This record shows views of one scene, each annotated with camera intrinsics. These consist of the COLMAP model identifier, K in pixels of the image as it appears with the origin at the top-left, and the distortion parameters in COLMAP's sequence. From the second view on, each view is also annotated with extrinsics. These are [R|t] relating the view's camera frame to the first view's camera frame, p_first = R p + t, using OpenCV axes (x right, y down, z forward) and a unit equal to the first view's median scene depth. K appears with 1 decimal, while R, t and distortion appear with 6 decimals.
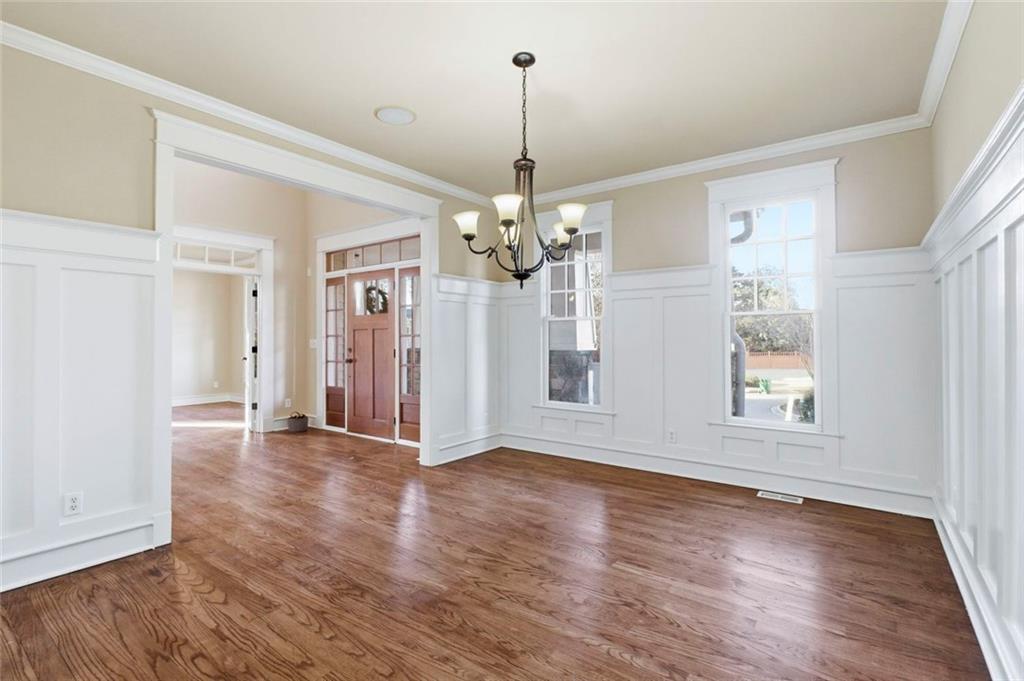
lens RADIAL K [[486.2, 0, 531.8], [0, 486.2, 334.2], [0, 0, 1]] dist [-0.000825, -0.000183]
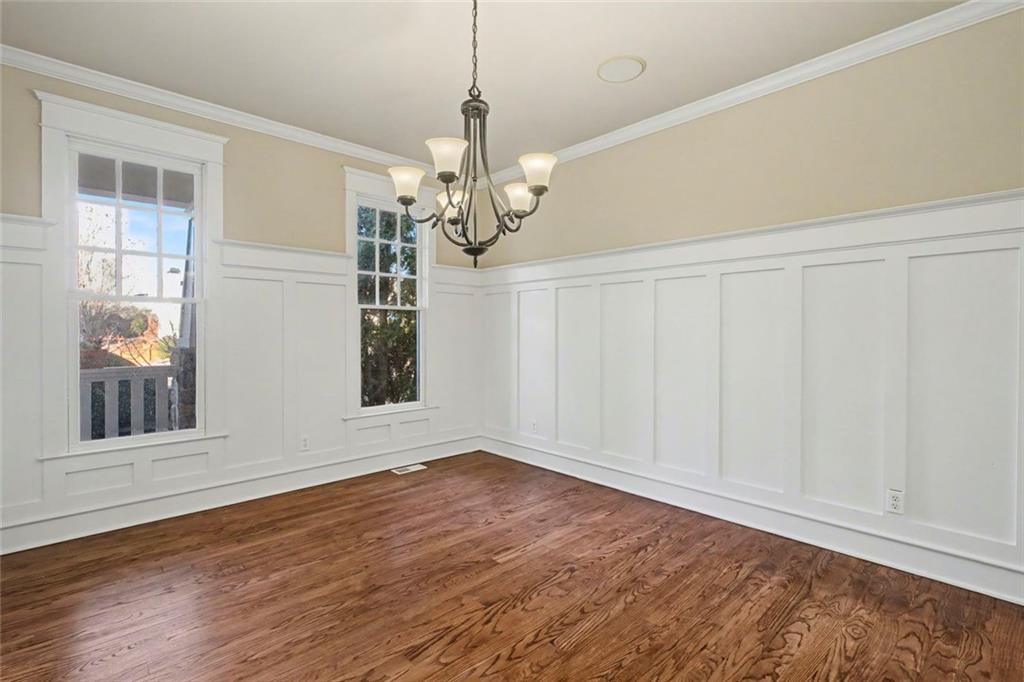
lens RADIAL K [[464.8, 0, 501.0], [0, 464.8, 341.8], [0, 0, 1]] dist [0.000623, 0.000364]
pose [[0.217496, -0.020784, 0.975840, -0.730787], [-0.009530, 0.999680, 0.023416, 0.007525], [-0.976015, -0.014392, 0.217228, 0.787623]]
